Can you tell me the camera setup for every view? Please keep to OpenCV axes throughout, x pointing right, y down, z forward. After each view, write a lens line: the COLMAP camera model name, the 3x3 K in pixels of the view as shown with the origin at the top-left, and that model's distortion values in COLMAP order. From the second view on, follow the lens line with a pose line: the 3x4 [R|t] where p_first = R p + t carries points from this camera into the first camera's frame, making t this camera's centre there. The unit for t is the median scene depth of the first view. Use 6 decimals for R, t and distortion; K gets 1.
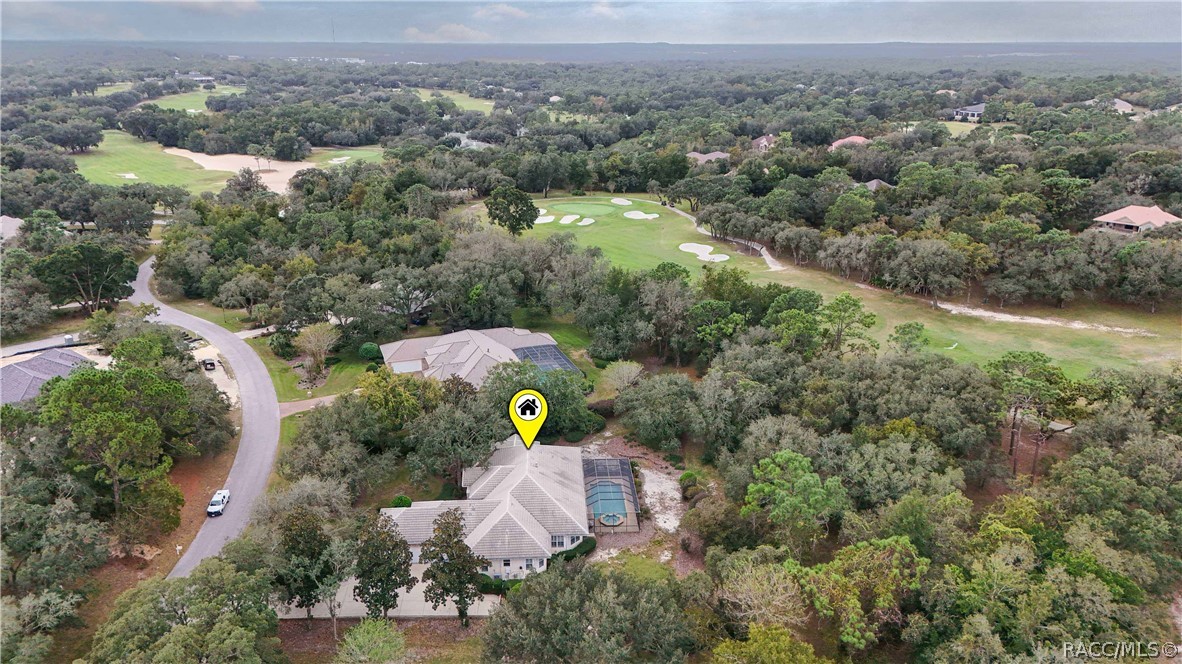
lens RADIAL K [[870.3, 0, 588.8], [0, 870.3, 329.1], [0, 0, 1]] dist [0.080779, -0.079090]
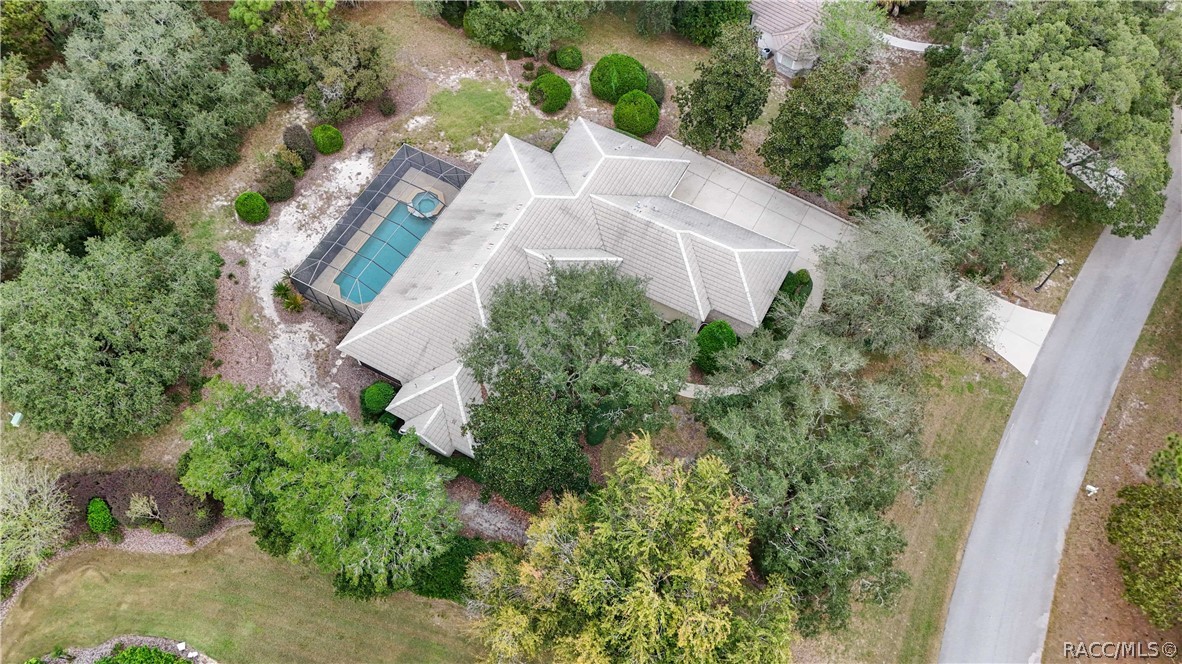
lens RADIAL K [[870.3, 0, 588.8], [0, 870.3, 329.1], [0, 0, 1]] dist [0.080779, -0.079090]
pose [[-0.850940, -0.447699, 0.274713, -0.059707], [0.178261, 0.245818, 0.952784, -0.070768], [-0.494089, 0.859732, -0.129369, 0.224023]]
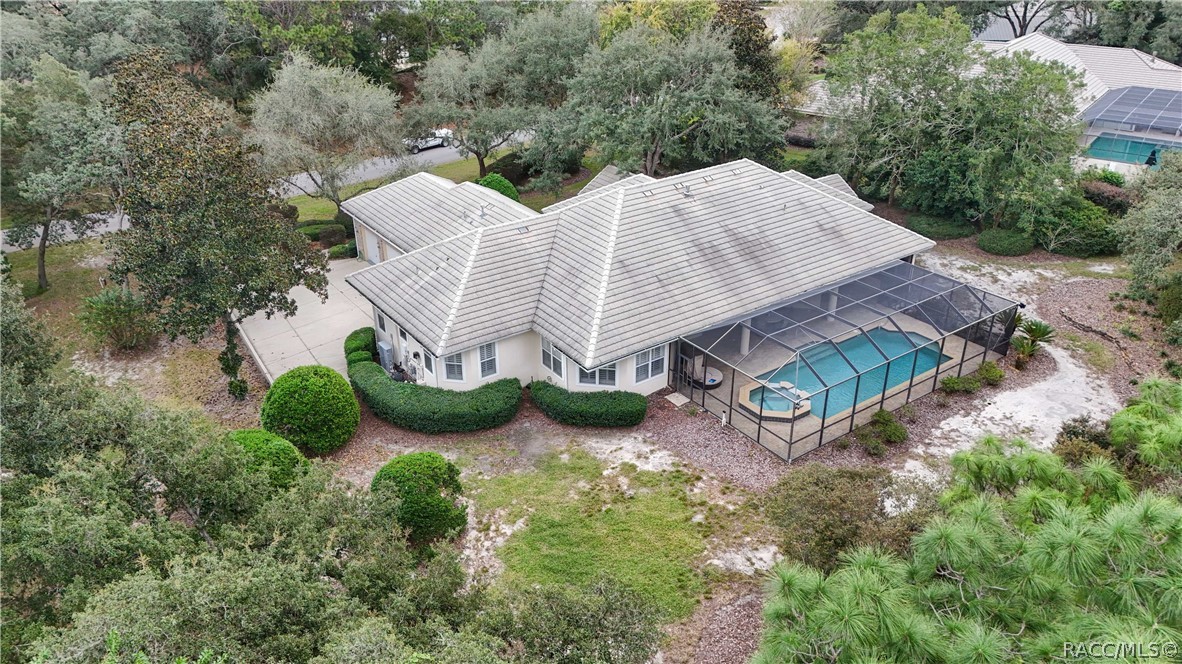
lens RADIAL K [[870.3, 0, 588.8], [0, 870.3, 329.1], [0, 0, 1]] dist [0.080779, -0.079090]
pose [[0.538672, 0.380940, -0.751476, 0.047023], [-0.259915, 0.923577, 0.281869, 0.023476], [0.801421, 0.043485, 0.596517, 0.149809]]
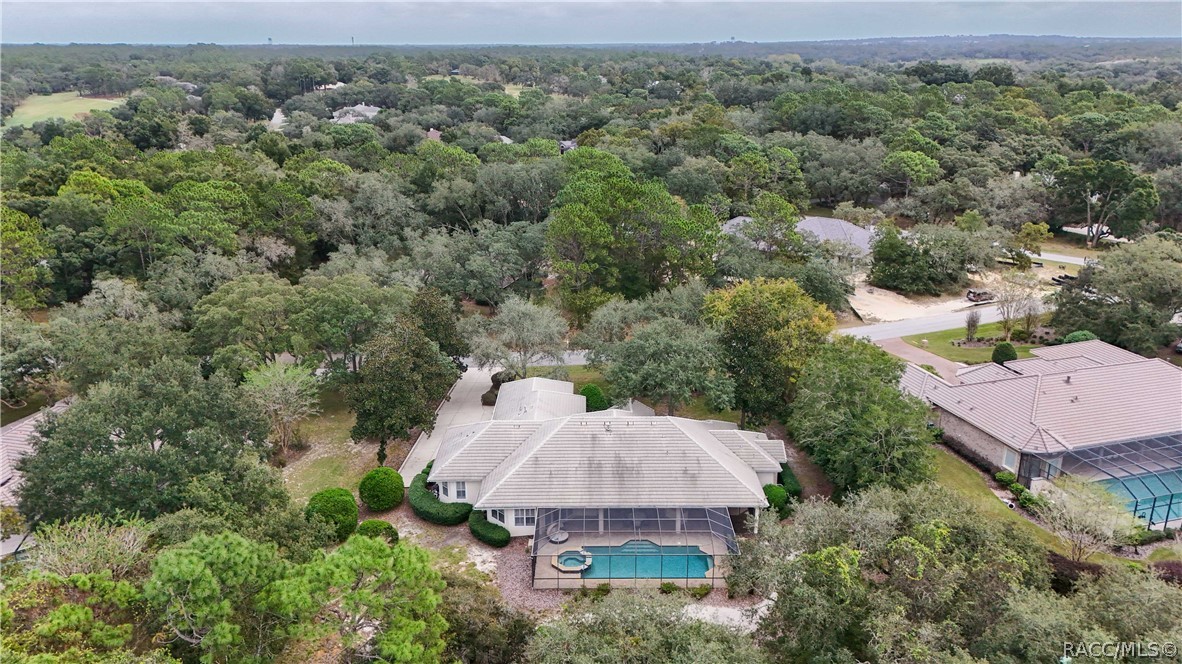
lens RADIAL K [[870.3, 0, 588.8], [0, 870.3, 329.1], [0, 0, 1]] dist [0.080779, -0.079090]
pose [[-0.046158, 0.312539, -0.948783, 0.108142], [-0.310011, 0.898417, 0.311030, -0.021593], [0.949612, 0.308490, 0.055421, 0.188876]]
